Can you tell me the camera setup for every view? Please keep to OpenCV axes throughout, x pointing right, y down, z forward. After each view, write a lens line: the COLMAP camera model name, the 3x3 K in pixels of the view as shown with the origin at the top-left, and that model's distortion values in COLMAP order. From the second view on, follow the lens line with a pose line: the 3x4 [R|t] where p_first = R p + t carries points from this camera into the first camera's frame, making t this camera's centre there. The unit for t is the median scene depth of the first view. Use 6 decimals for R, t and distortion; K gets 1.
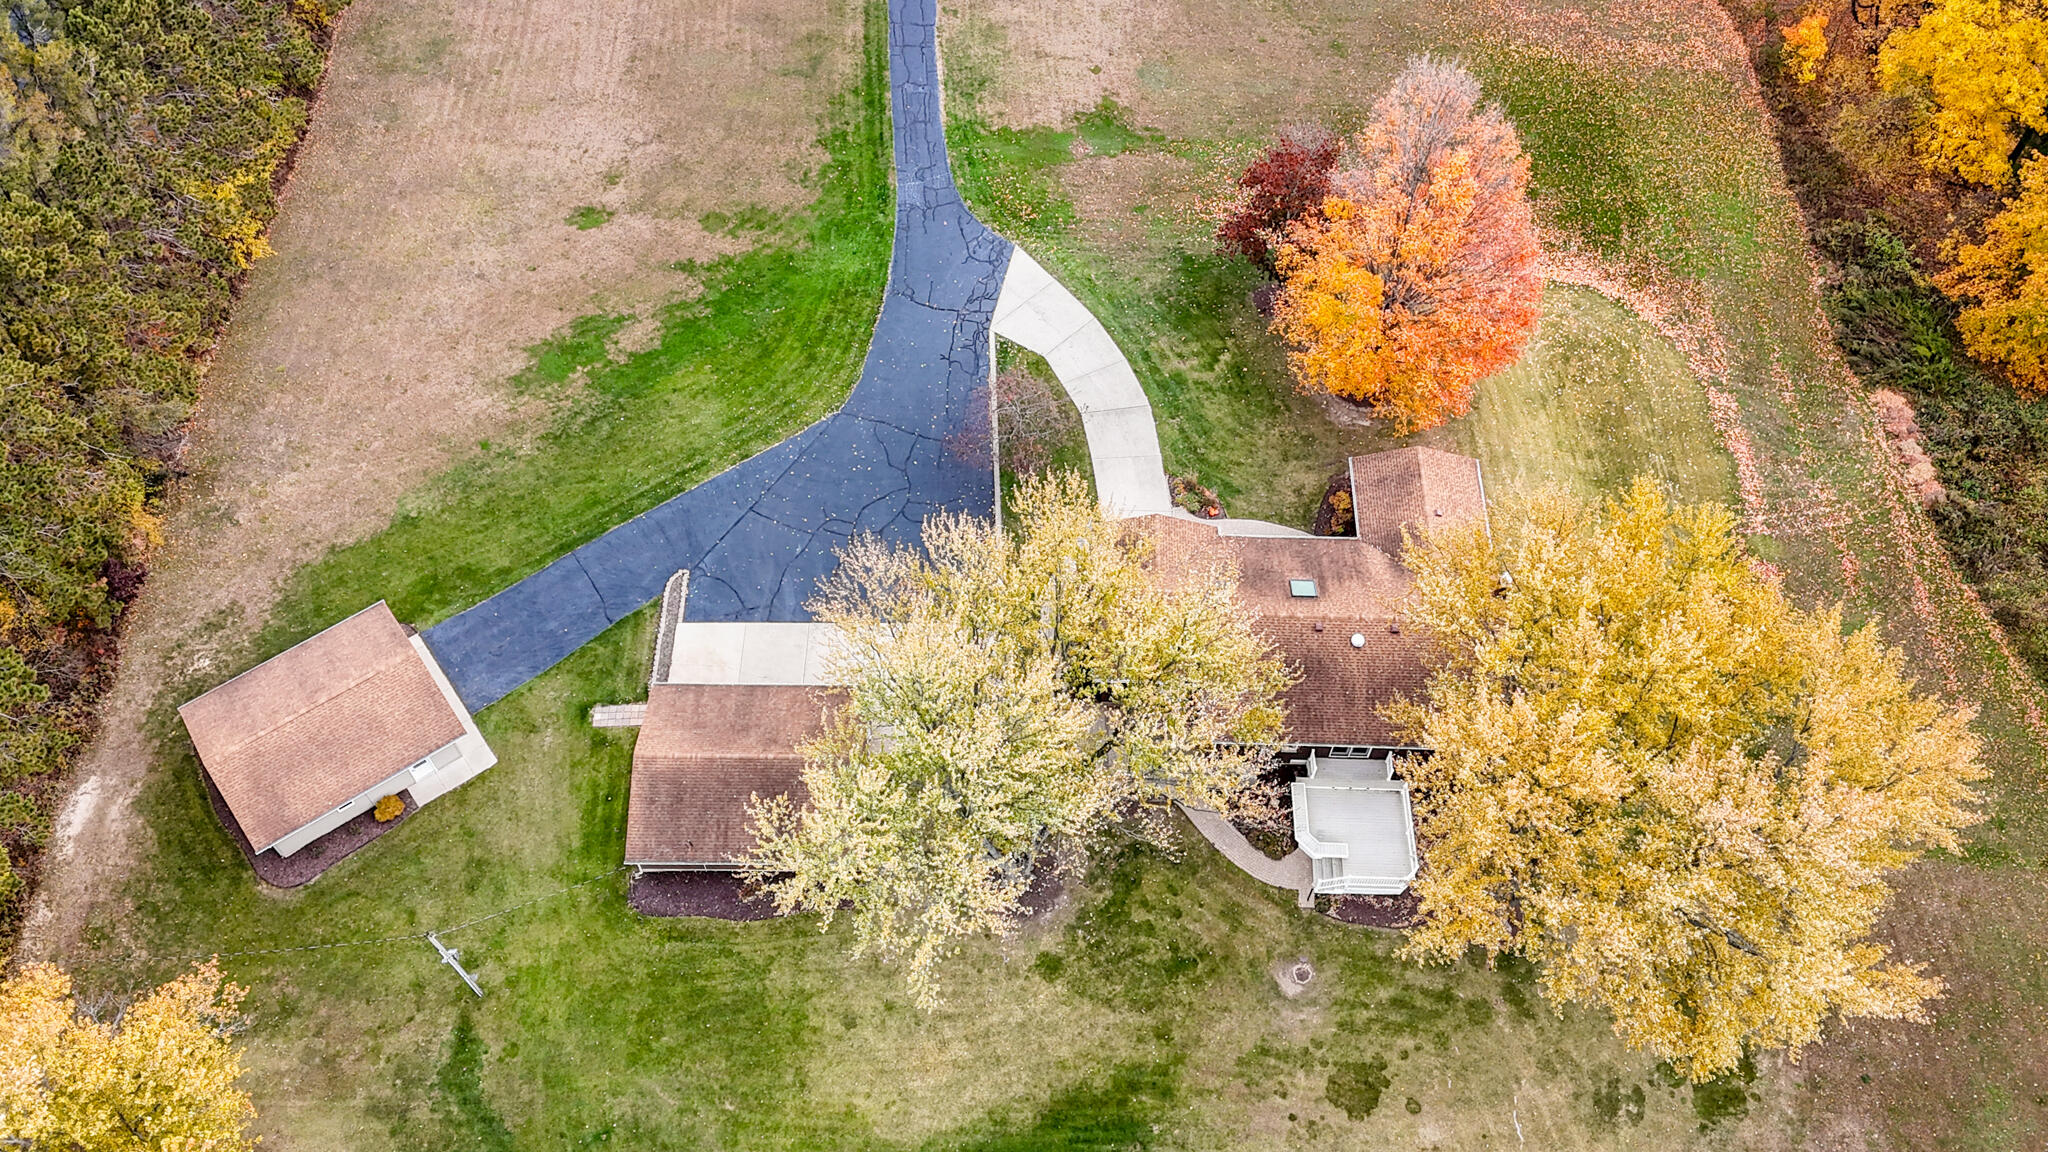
lens RADIAL K [[1625.4, 0, 1035.1], [0, 1625.4, 568.0], [0, 0, 1]] dist [0.083755, -0.088524]
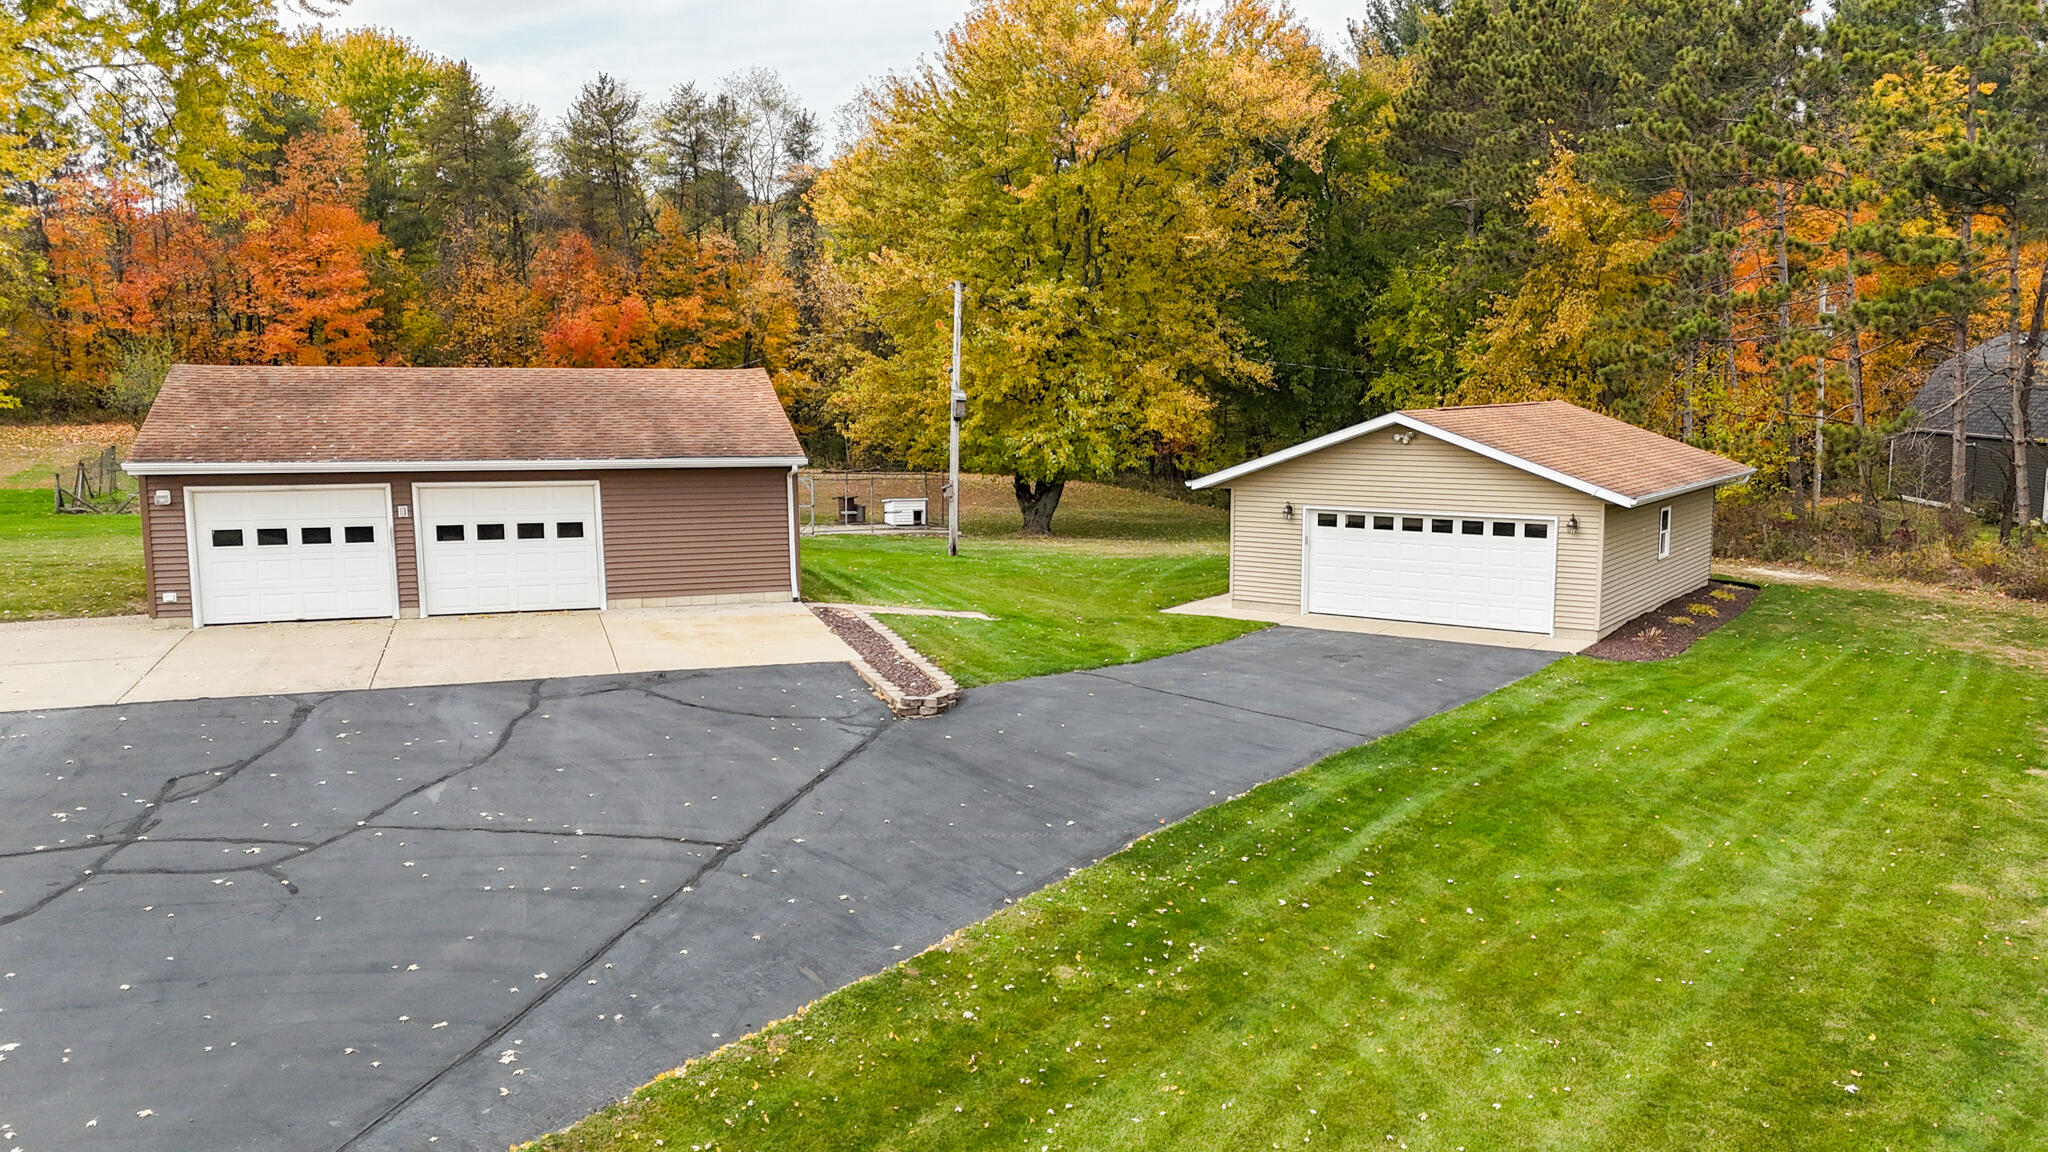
lens RADIAL K [[1589.8, 0, 1093.4], [0, 1589.8, 590.2], [0, 0, 1]] dist [0.087935, -0.109298]
pose [[-0.935480, 0.031229, -0.351997, -0.172954], [-0.307559, 0.418578, 0.854517, -0.253259], [0.174024, 0.907644, -0.381967, 1.216384]]
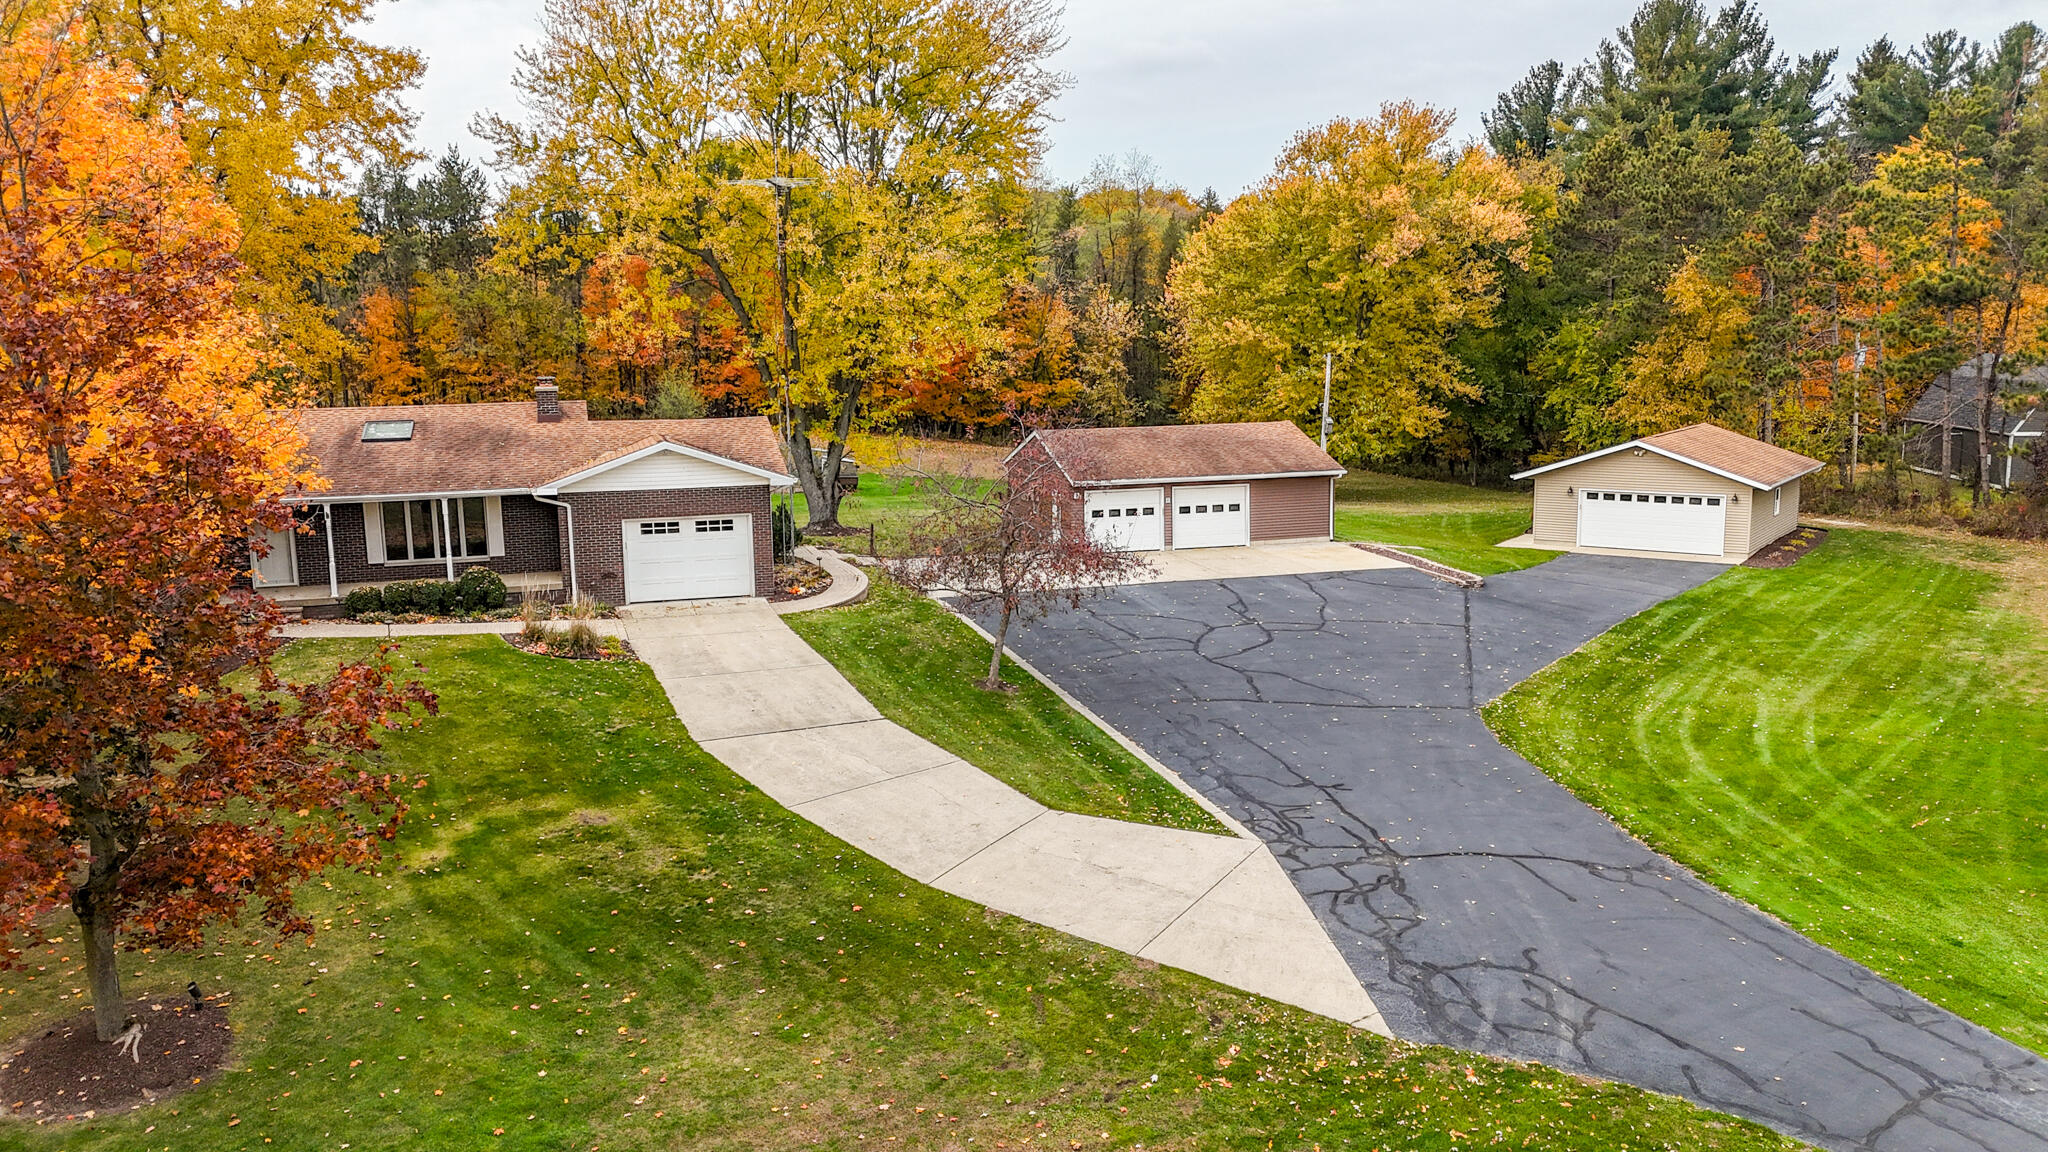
lens RADIAL K [[1501.5, 0, 1030.5], [0, 1501.5, 570.7], [0, 0, 1]] dist [0.076286, -0.066926]
pose [[-0.954416, 0.044406, -0.295156, 0.114944], [-0.253319, 0.402477, 0.879683, -0.500025], [0.157857, 0.914352, -0.372882, 1.321121]]
